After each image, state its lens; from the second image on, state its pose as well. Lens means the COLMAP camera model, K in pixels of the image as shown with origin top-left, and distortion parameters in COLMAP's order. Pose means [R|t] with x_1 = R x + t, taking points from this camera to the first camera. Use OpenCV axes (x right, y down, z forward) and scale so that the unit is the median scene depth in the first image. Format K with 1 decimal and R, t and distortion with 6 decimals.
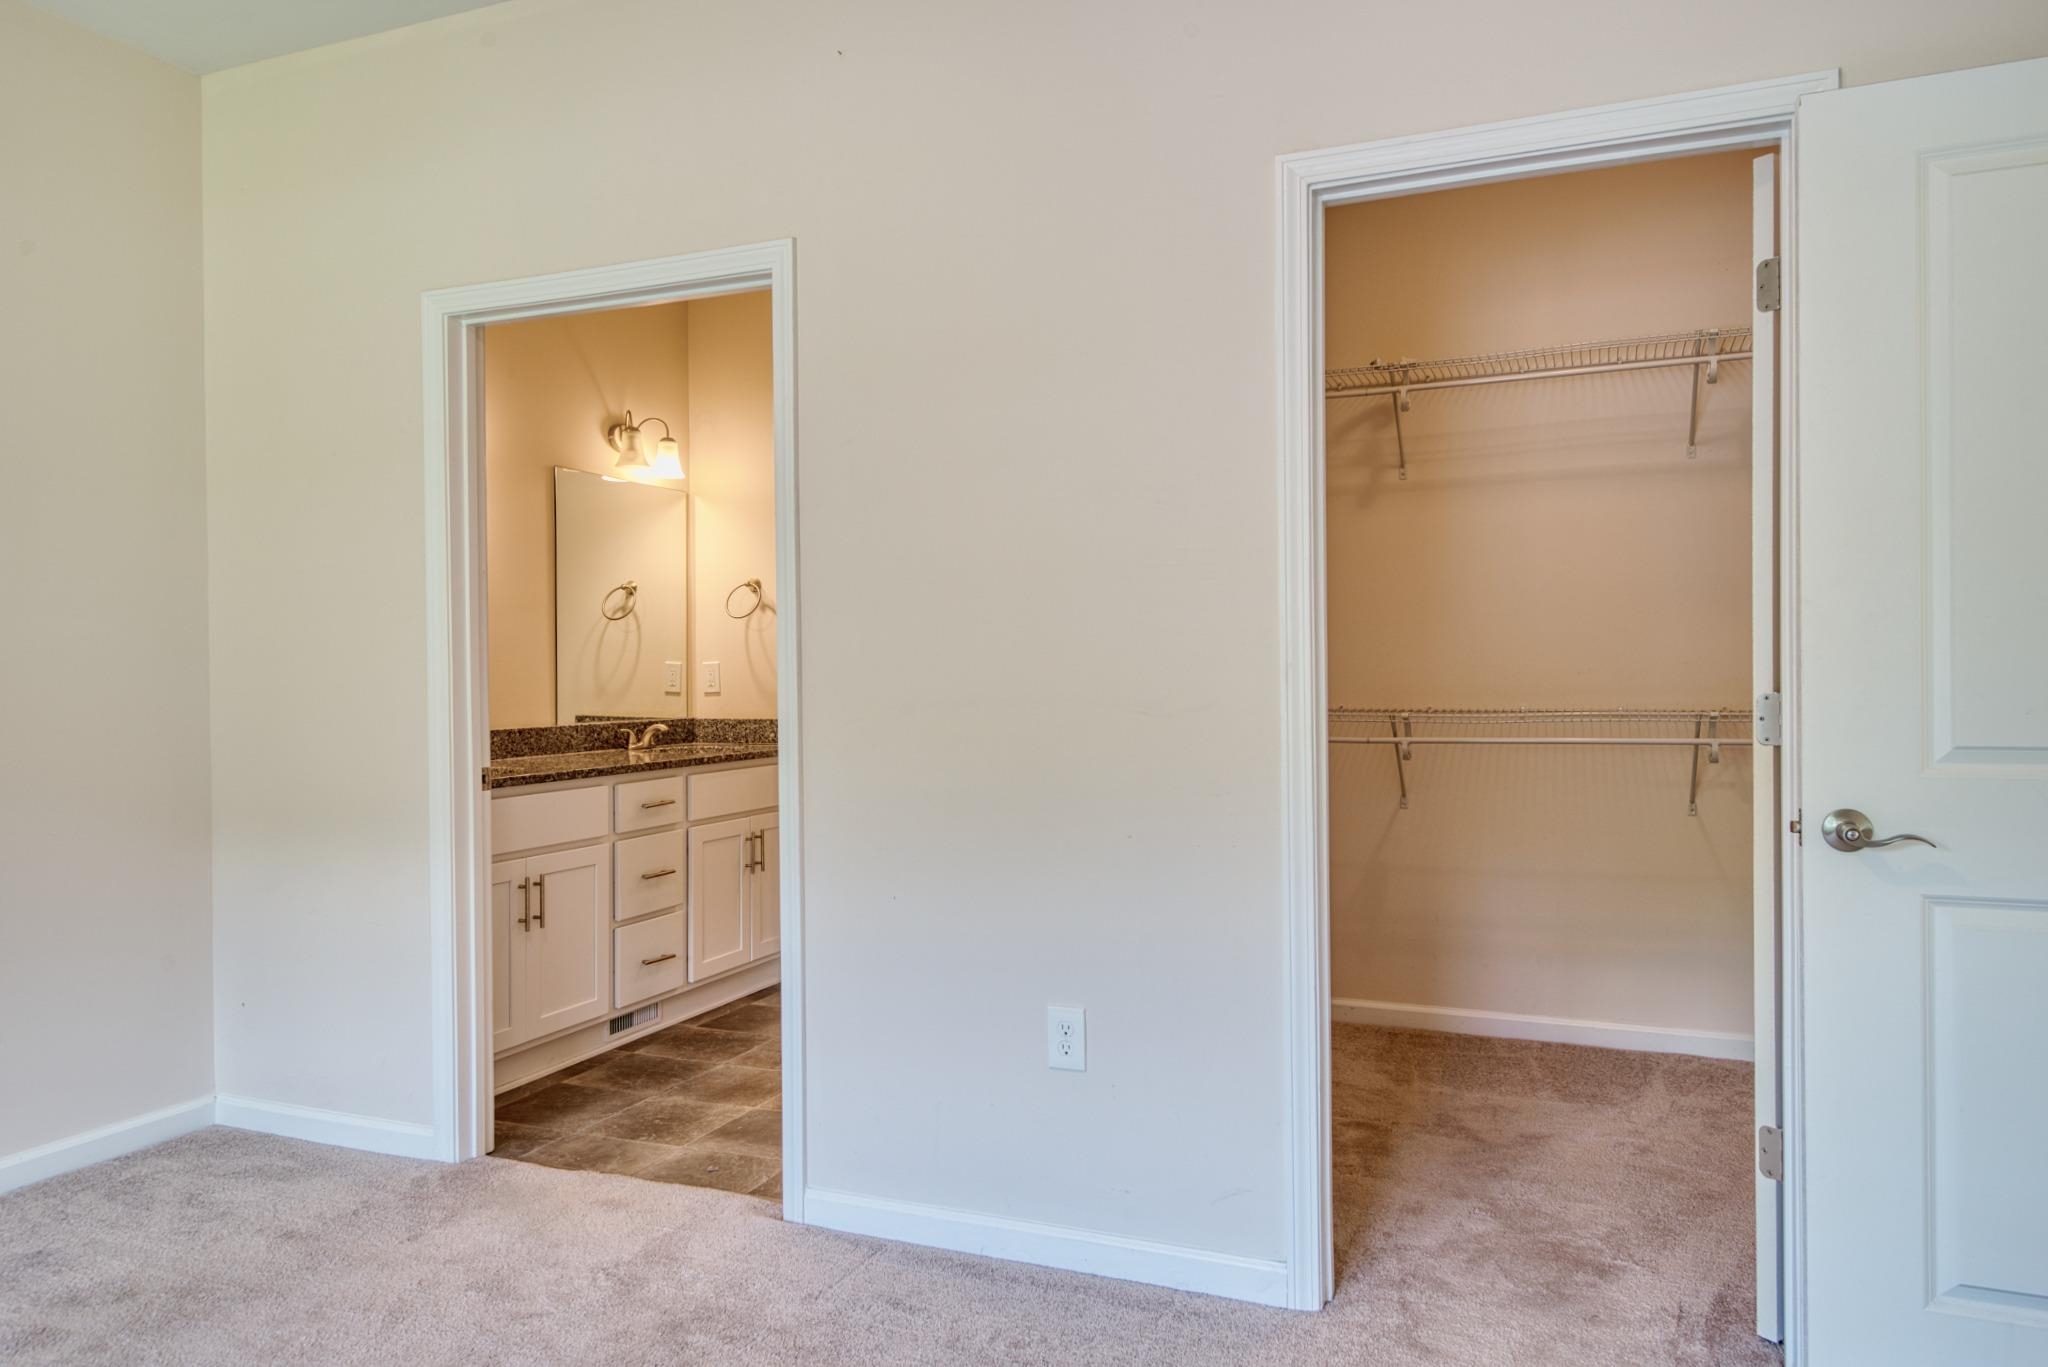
lens RADIAL K [[1355.6, 0, 1024.0], [0, 1355.6, 683.5], [0, 0, 1]] dist [-0.001549, -0.000796]
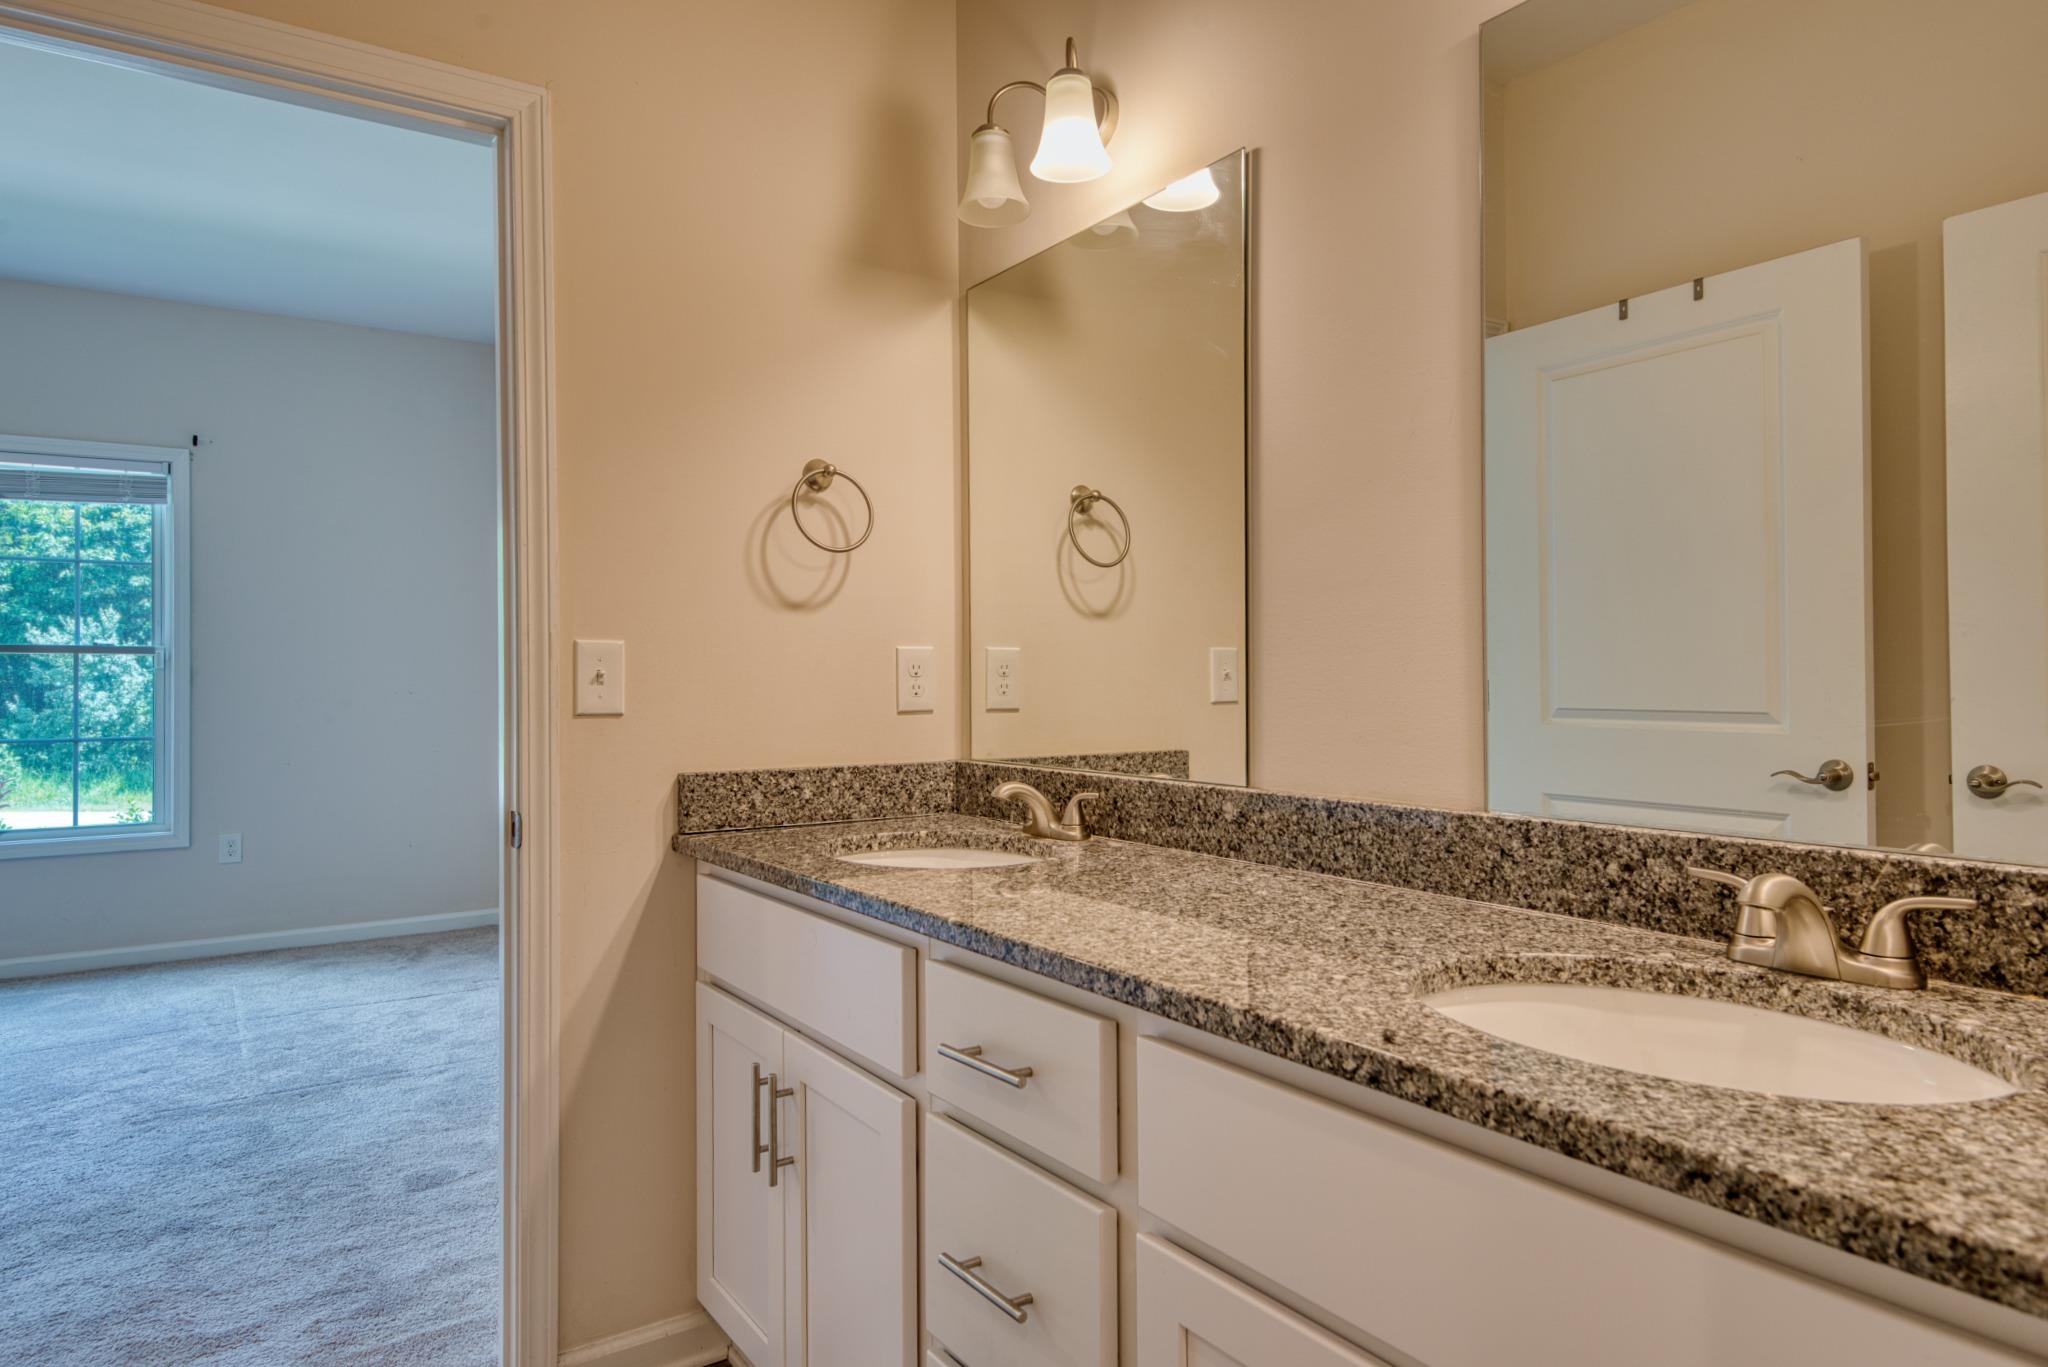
lens RADIAL K [[1249.5, 0, 1024.0], [0, 1249.5, 683.5], [0, 0, 1]] dist [-0.000968, -0.000186]
pose [[-0.550046, 0.015223, -0.834995, -0.034144], [-0.000525, 0.999827, 0.018574, -0.008921], [0.835134, 0.010655, -0.549943, 1.448622]]
